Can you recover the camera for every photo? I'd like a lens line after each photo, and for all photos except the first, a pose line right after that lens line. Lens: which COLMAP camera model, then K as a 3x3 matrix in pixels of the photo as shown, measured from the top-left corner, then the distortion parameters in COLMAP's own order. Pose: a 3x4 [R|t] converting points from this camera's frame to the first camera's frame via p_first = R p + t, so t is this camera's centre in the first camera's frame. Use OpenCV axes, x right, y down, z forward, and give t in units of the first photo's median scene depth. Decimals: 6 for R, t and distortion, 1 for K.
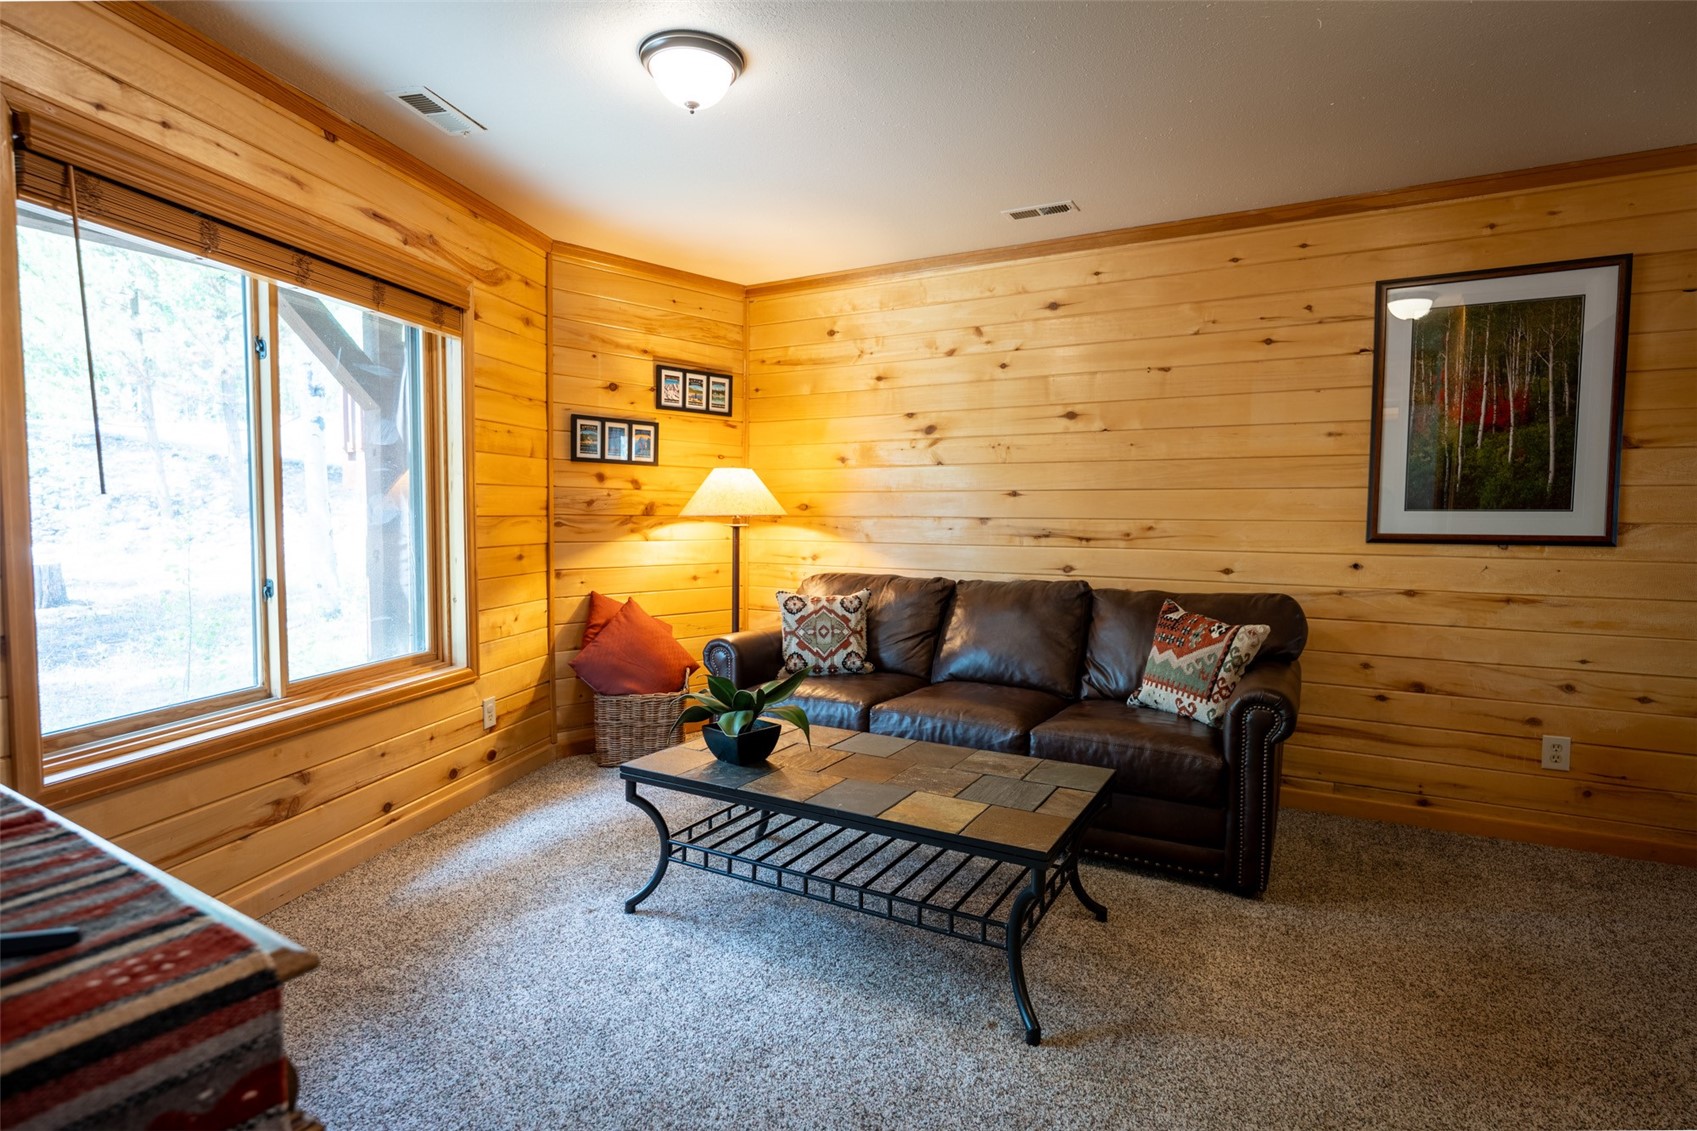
lens RADIAL K [[836.1, 0, 843.8], [0, 836.1, 561.6], [0, 0, 1]] dist [-0.019222, 0.000160]
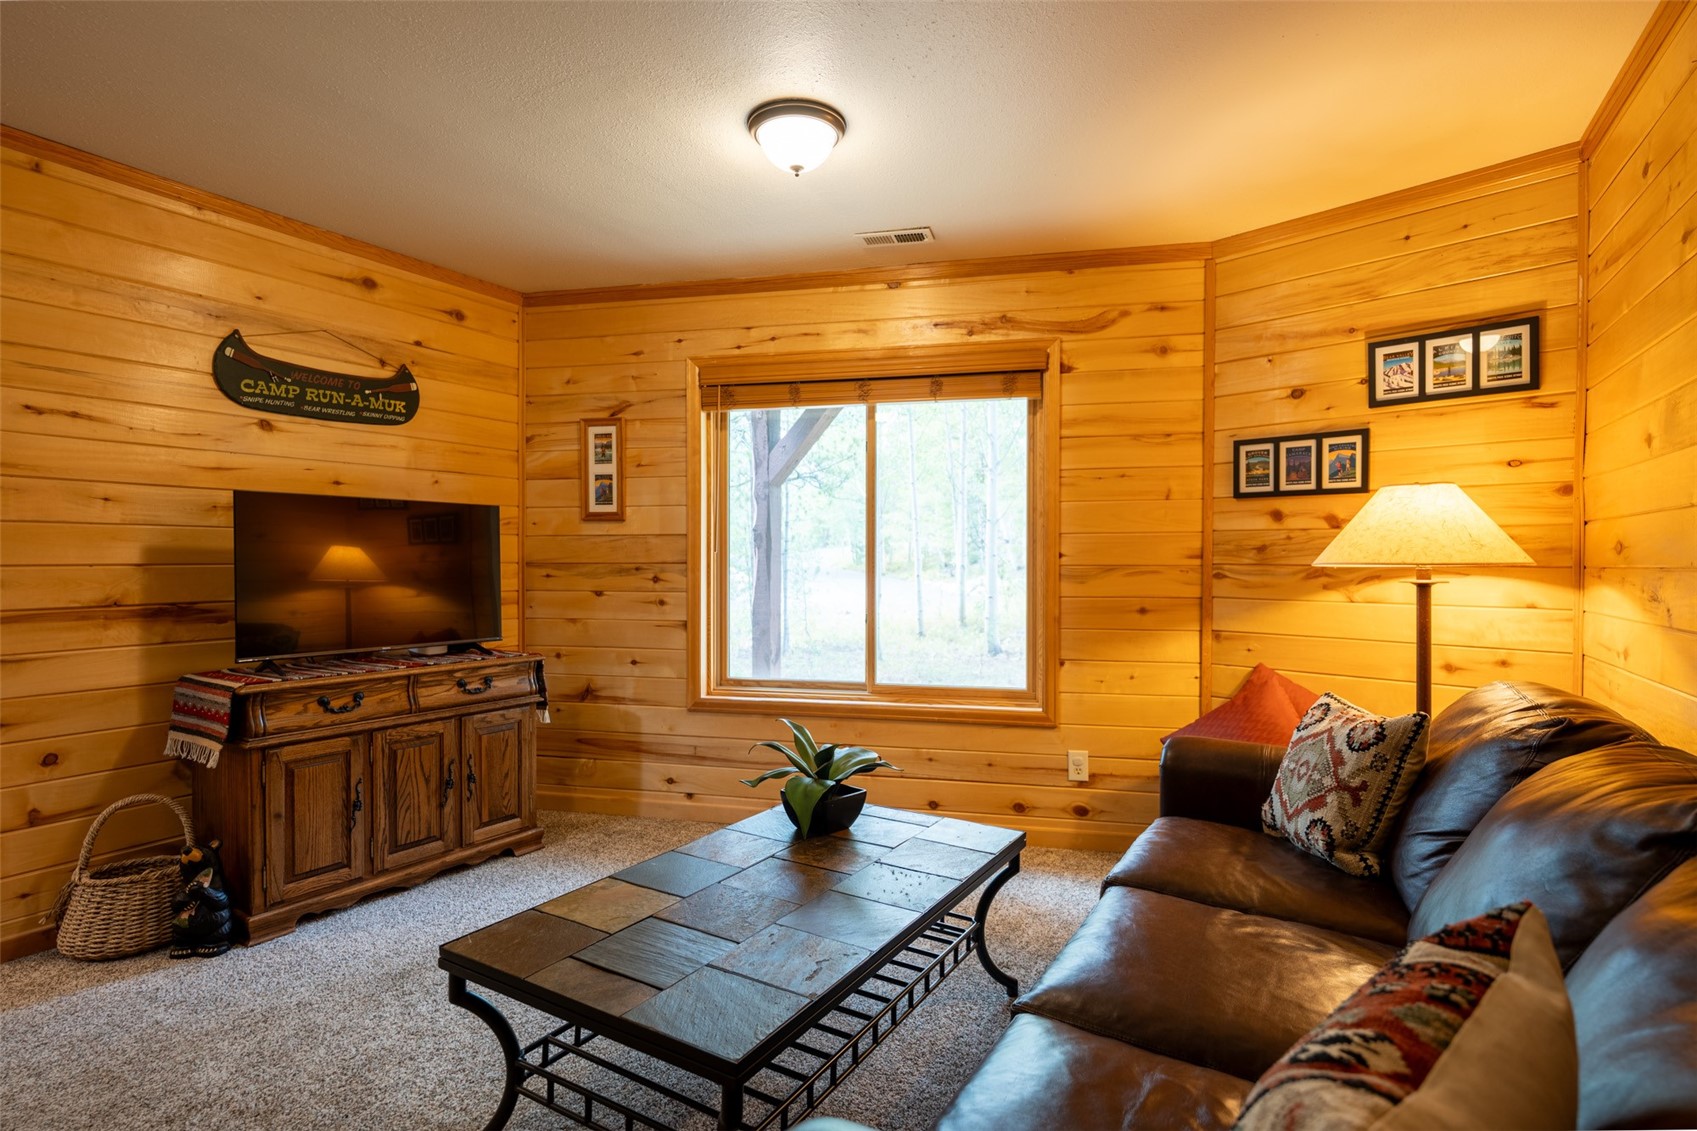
lens RADIAL K [[836.1, 0, 843.2], [0, 836.1, 570.1], [0, 0, 1]] dist [-0.019222, 0.000160]
pose [[-0.017546, 0.001761, -0.999845, 0.482783], [-0.057160, 0.998361, 0.002761, -0.030631], [0.998211, 0.057199, -0.017416, 0.625547]]
